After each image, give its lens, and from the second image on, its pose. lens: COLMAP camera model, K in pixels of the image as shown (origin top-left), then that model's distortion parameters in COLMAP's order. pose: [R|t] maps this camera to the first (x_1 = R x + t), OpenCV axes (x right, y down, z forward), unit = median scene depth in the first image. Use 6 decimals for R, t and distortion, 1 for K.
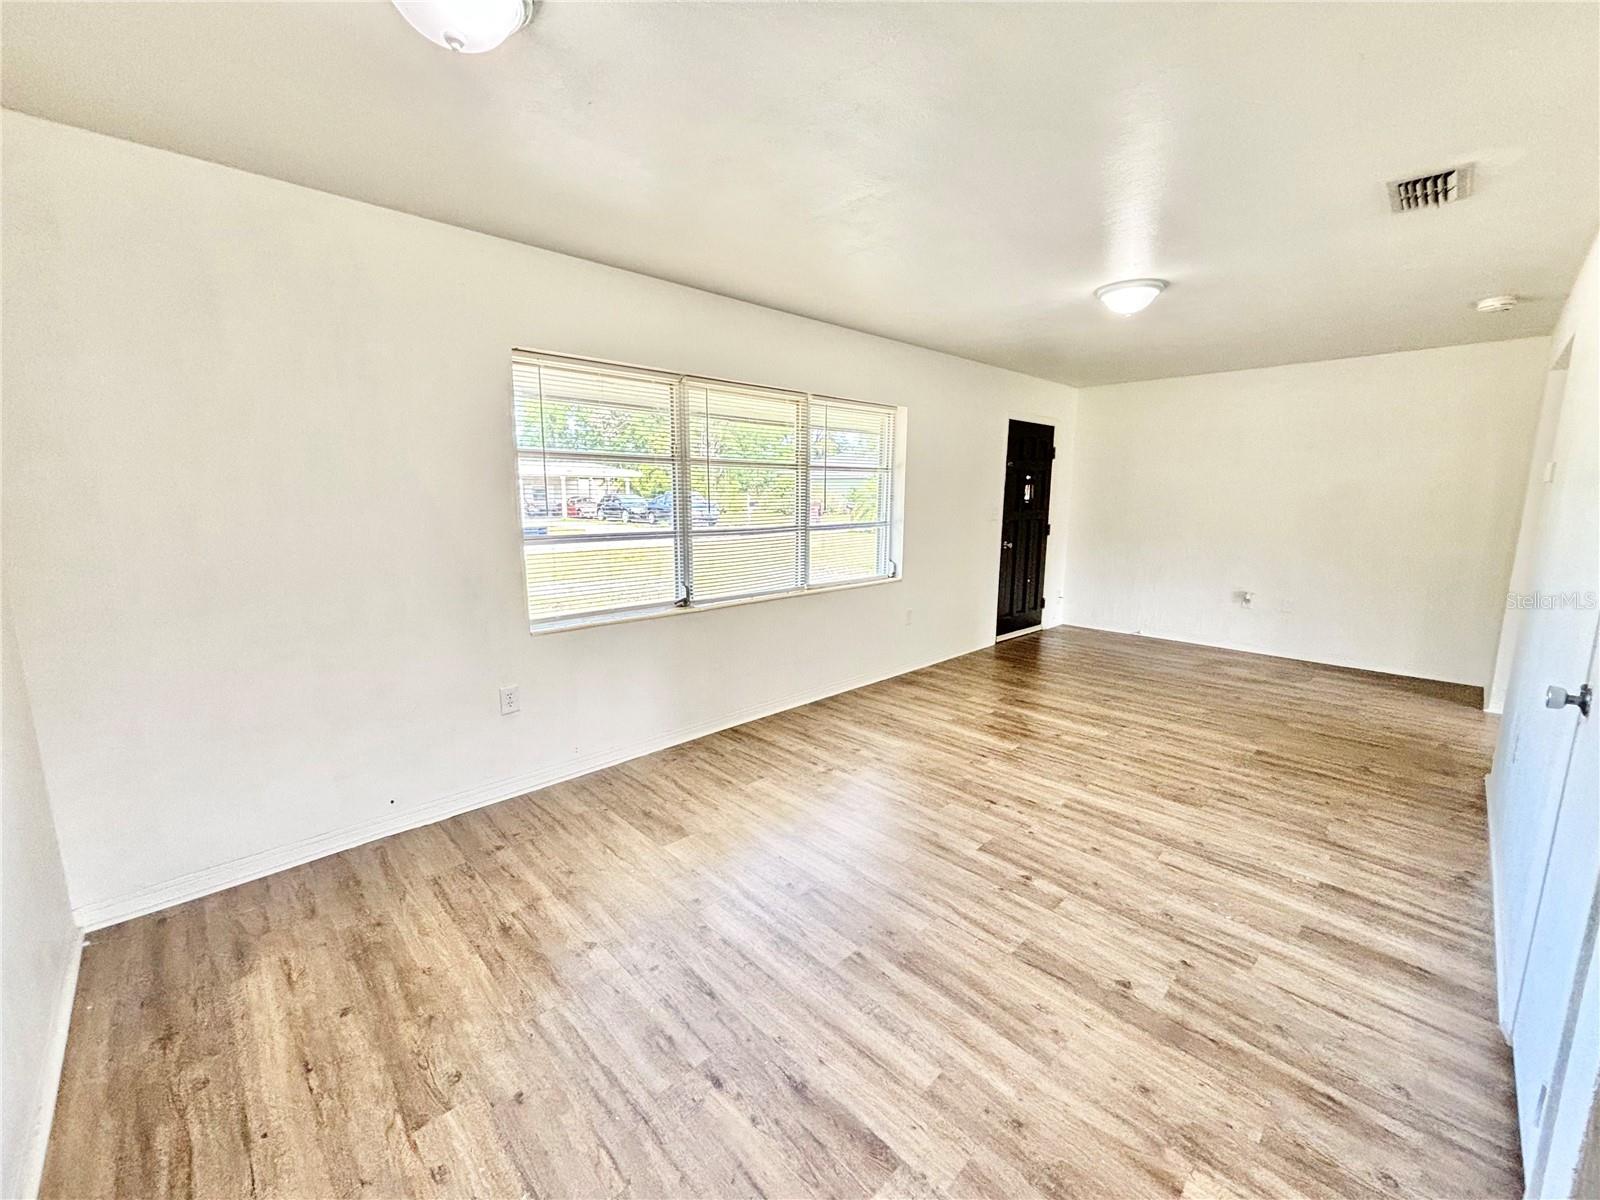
lens RADIAL K [[646.4, 0, 800.9], [0, 646.4, 596.5], [0, 0, 1]] dist [-0.009953, 0.000699]
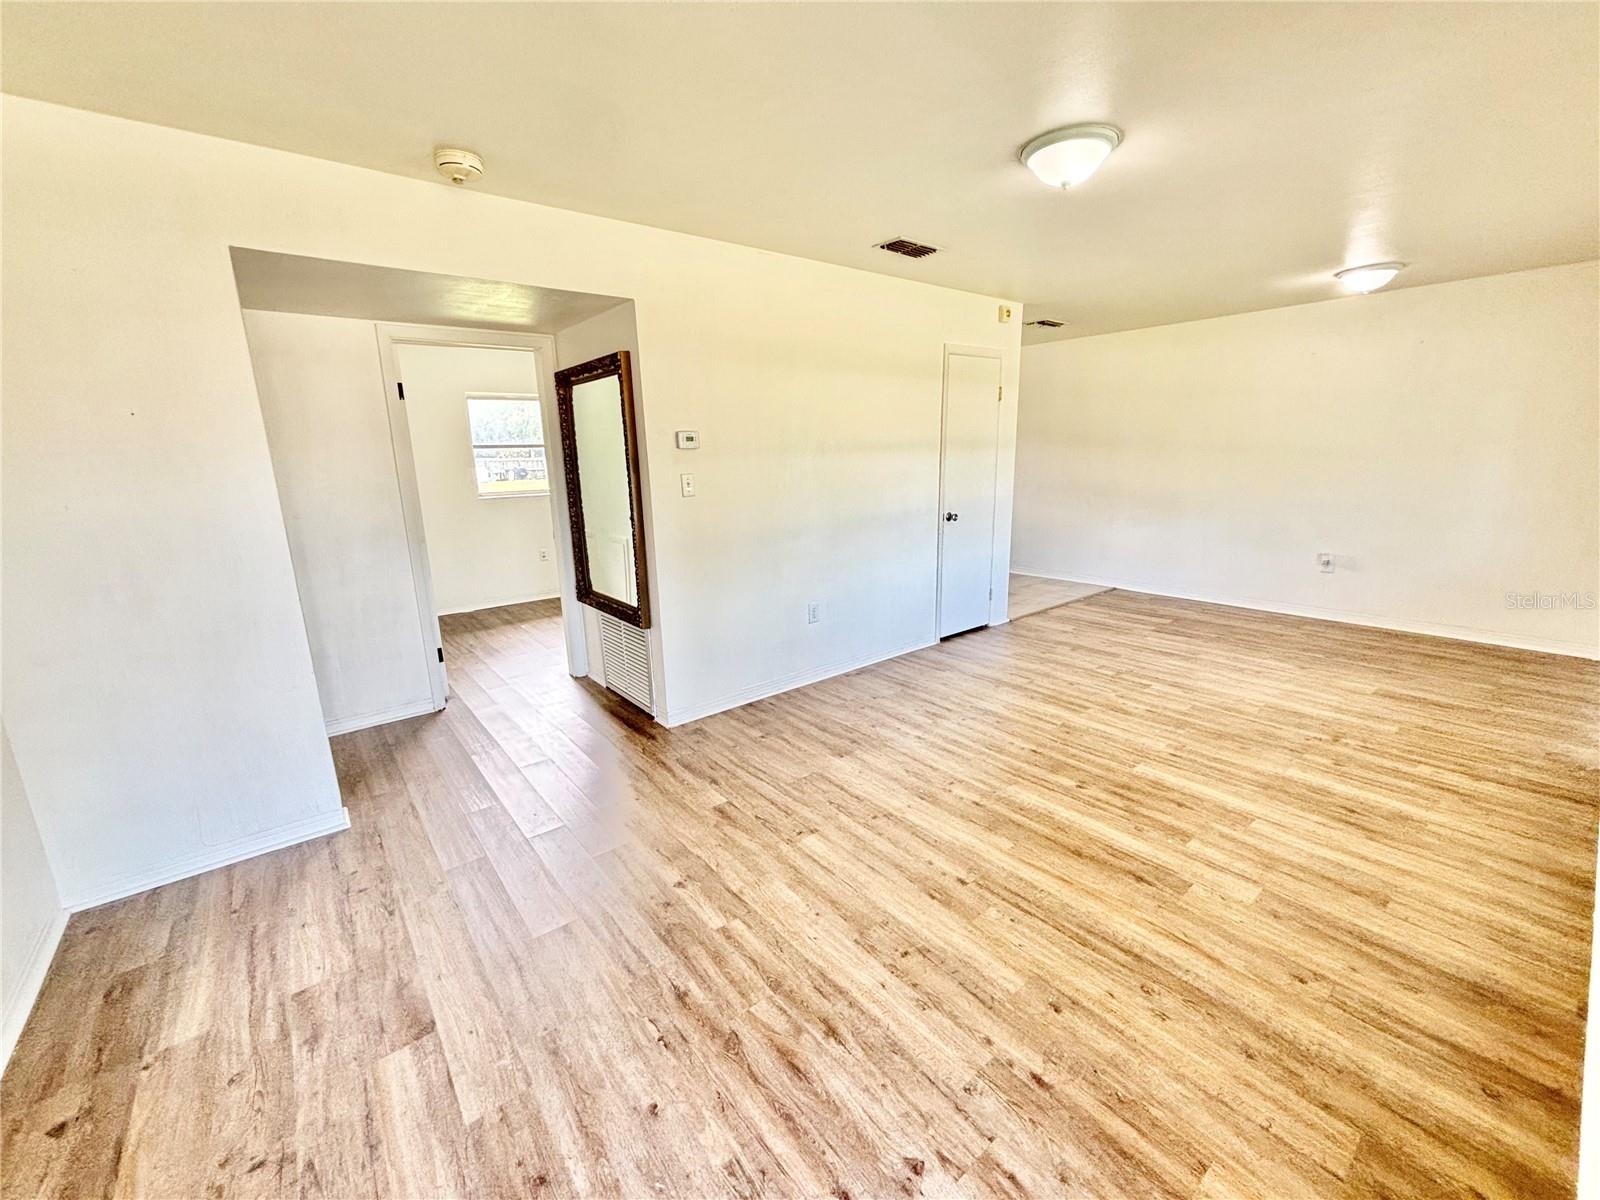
lens RADIAL K [[646.4, 0, 800.1], [0, 646.4, 594.7], [0, 0, 1]] dist [-0.009953, 0.000699]
pose [[-0.994972, 0.000854, 0.100154, 0.708681], [0.038541, 0.926228, 0.374989, -0.302088], [-0.092445, 0.376963, -0.921603, 1.794854]]
